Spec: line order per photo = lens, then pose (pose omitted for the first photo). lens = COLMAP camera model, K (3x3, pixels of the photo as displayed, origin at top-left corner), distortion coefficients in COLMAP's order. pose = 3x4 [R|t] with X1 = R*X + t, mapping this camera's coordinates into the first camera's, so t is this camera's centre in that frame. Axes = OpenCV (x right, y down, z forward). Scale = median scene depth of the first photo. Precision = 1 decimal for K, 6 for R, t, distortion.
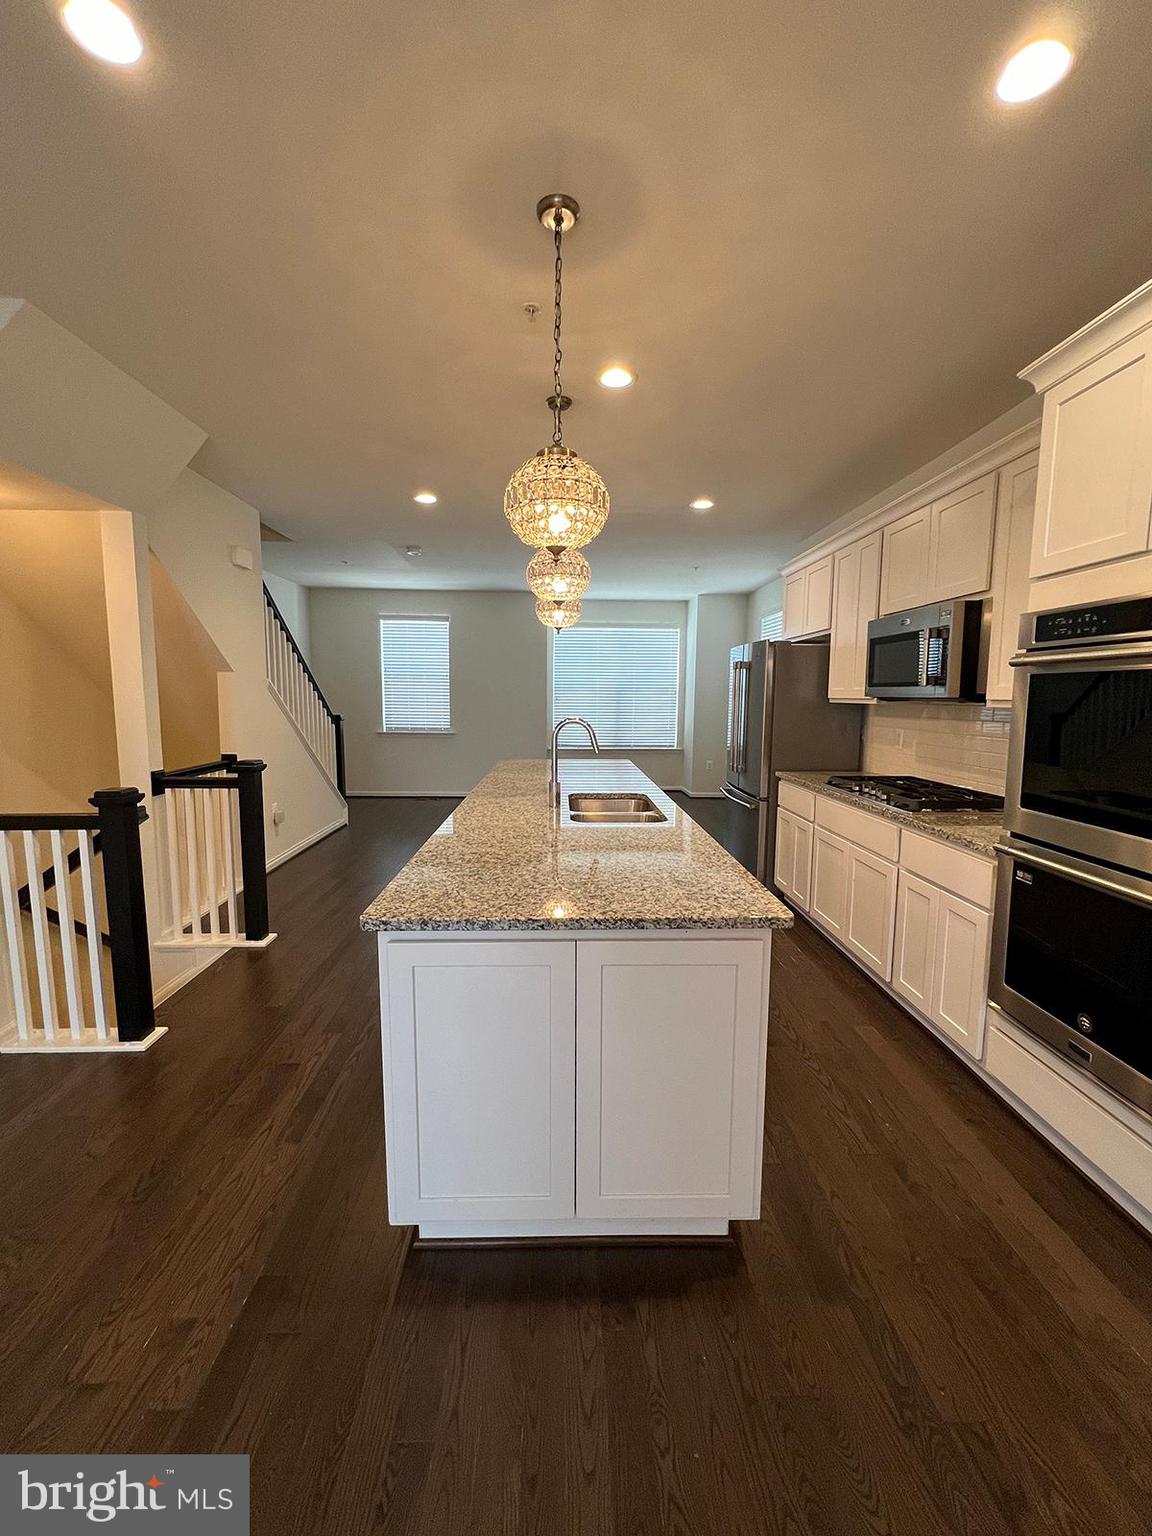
lens RADIAL K [[625.9, 0, 573.9], [0, 625.9, 765.9], [0, 0, 1]] dist [-0.008864, 0.001270]
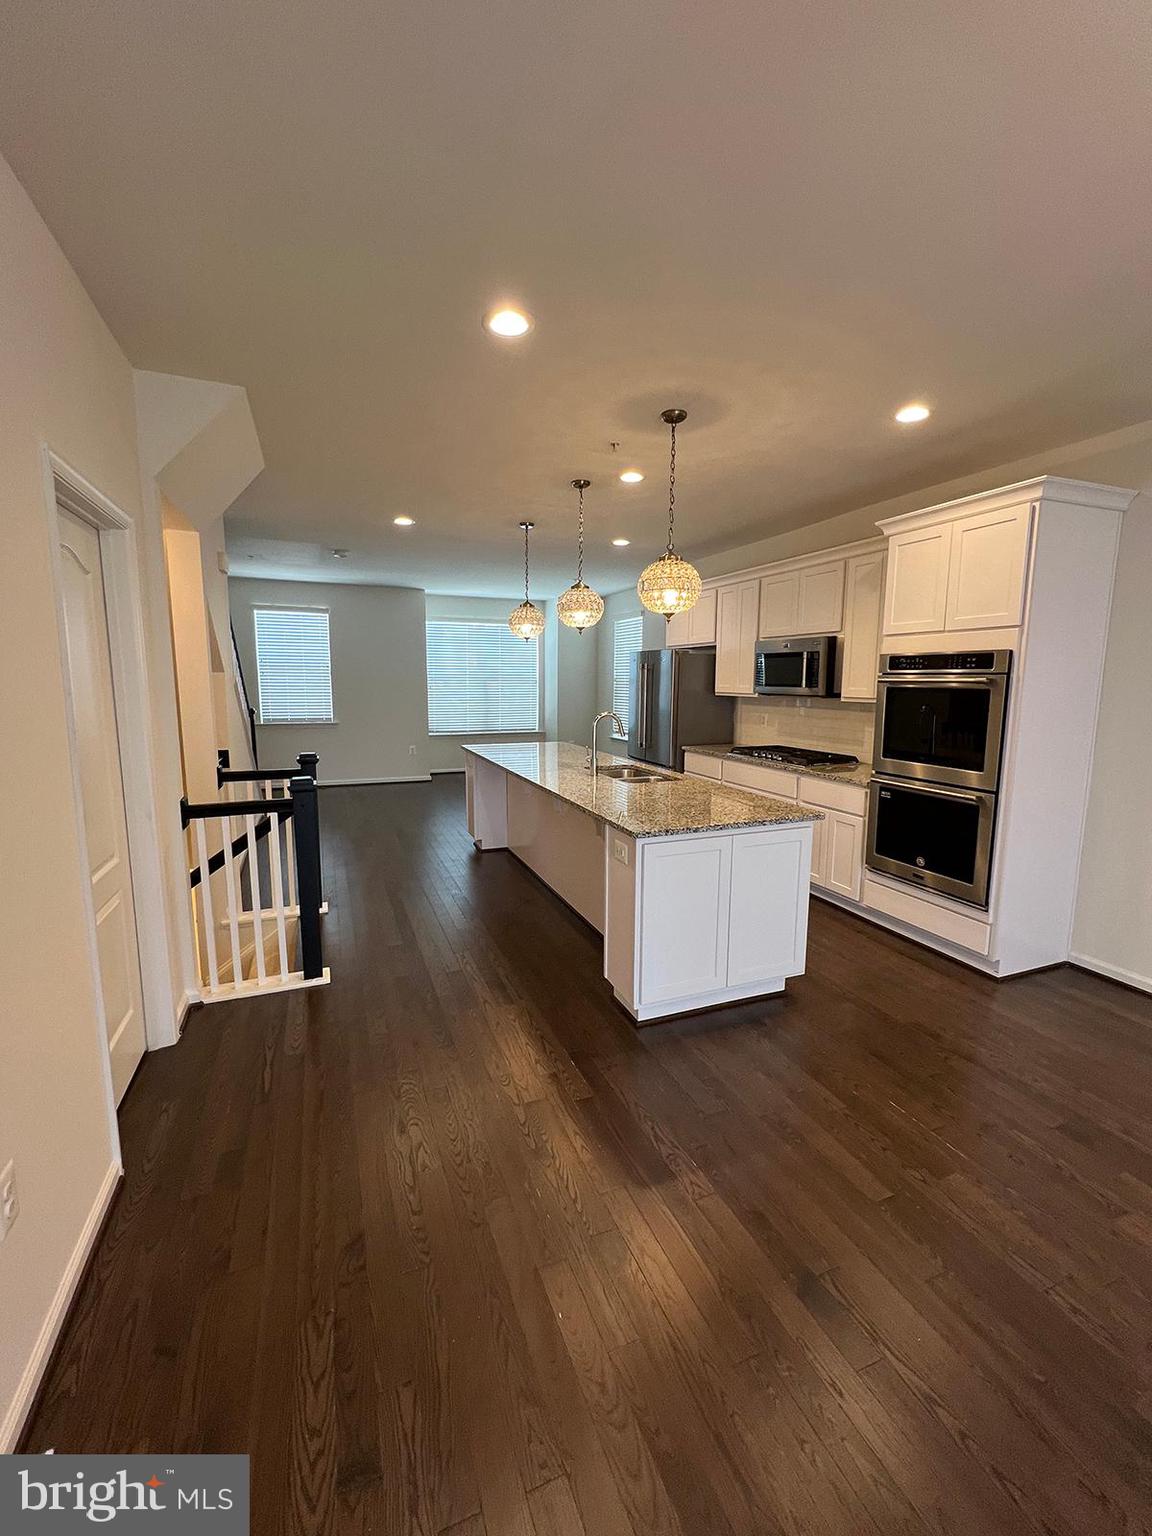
lens RADIAL K [[625.9, 0, 577.7], [0, 625.9, 765.8], [0, 0, 1]] dist [-0.008864, 0.001270]
pose [[0.939338, -0.050490, 0.339257, -0.576558], [0.040658, 0.998523, 0.036032, -0.010393], [-0.340575, -0.020052, 0.940003, -0.334617]]
